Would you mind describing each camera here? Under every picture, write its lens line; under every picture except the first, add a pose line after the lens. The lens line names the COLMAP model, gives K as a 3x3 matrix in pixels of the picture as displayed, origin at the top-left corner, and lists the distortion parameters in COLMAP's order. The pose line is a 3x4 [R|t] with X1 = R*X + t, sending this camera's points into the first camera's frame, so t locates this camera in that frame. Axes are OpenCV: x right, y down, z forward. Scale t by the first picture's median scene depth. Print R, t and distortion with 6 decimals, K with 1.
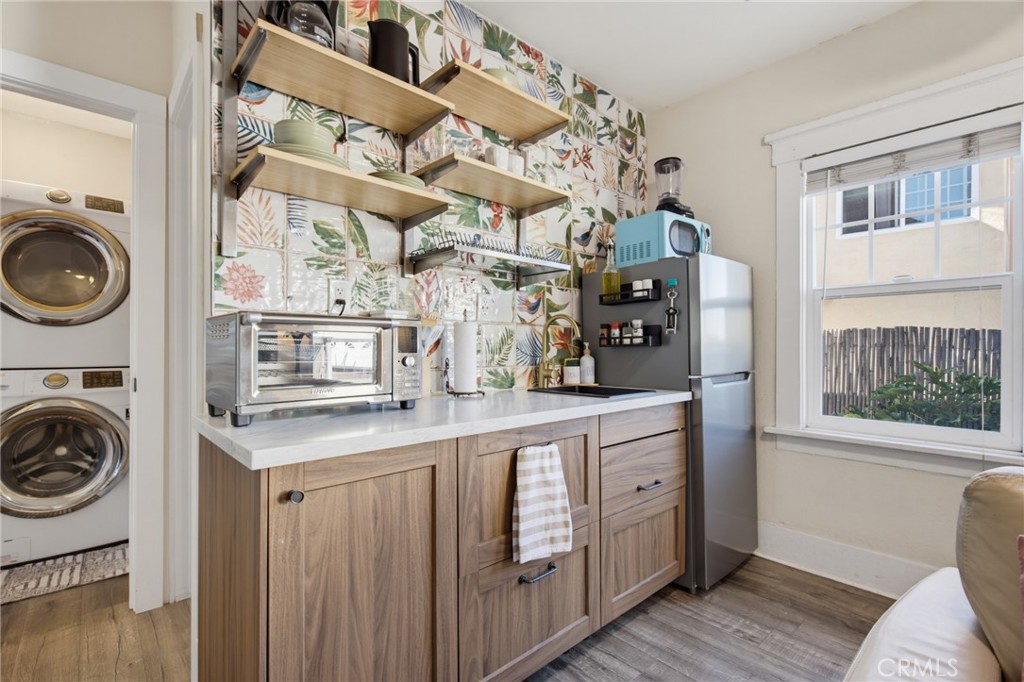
lens RADIAL K [[462.8, 0, 518.4], [0, 462.8, 347.0], [0, 0, 1]] dist [0.000639, -0.001430]
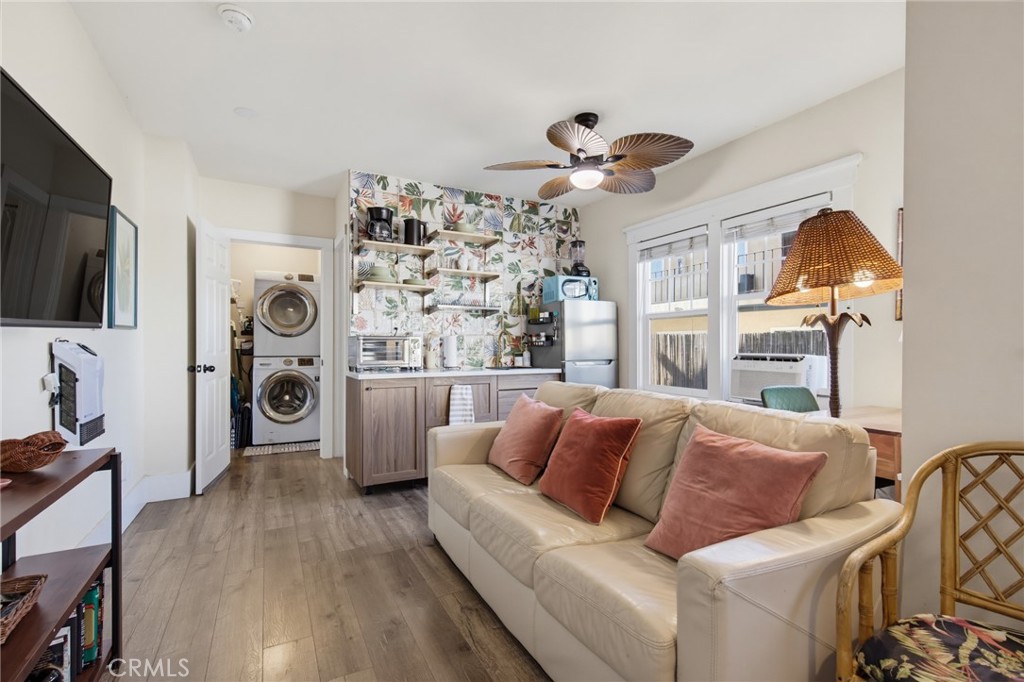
lens RADIAL K [[462.8, 0, 519.2], [0, 462.8, 346.0], [0, 0, 1]] dist [0.000639, -0.001430]
pose [[0.969742, -0.001449, -0.244128, 0.618147], [0.001629, 0.999999, 0.000535, -0.002870], [0.244127, -0.000917, 0.969743, -0.893373]]
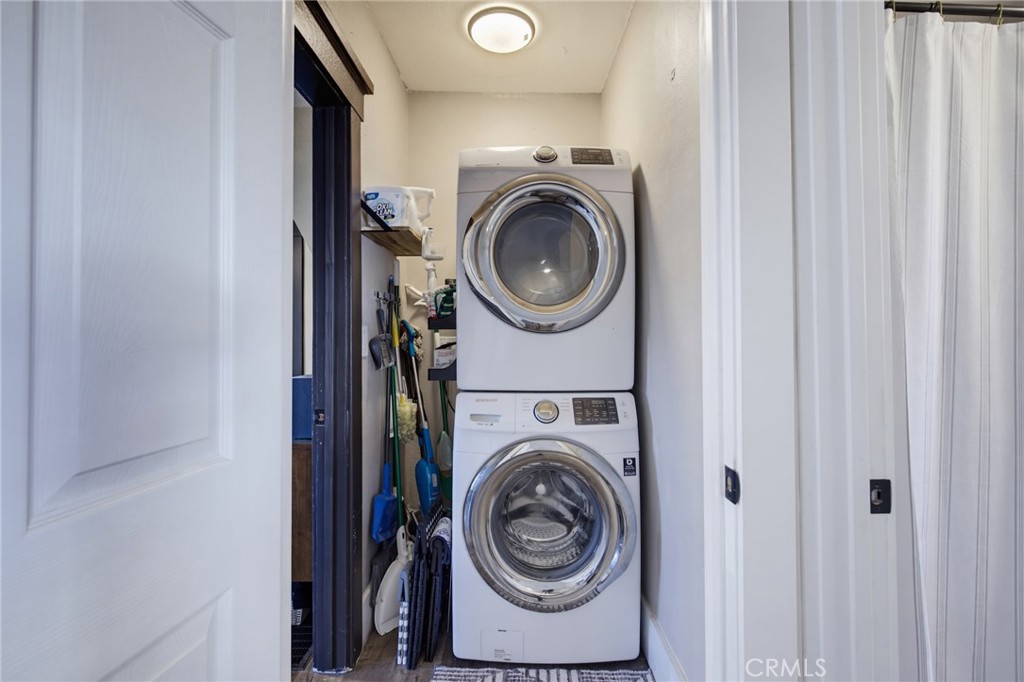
lens RADIAL K [[462.8, 0, 512.7], [0, 462.8, 336.5], [0, 0, 1]] dist [0.000639, -0.001430]
pose [[0.726464, -0.013799, -0.687066, -0.582534], [0.006080, 0.999888, -0.013653, -0.033394], [0.687178, 0.005741, 0.726467, 0.477368]]
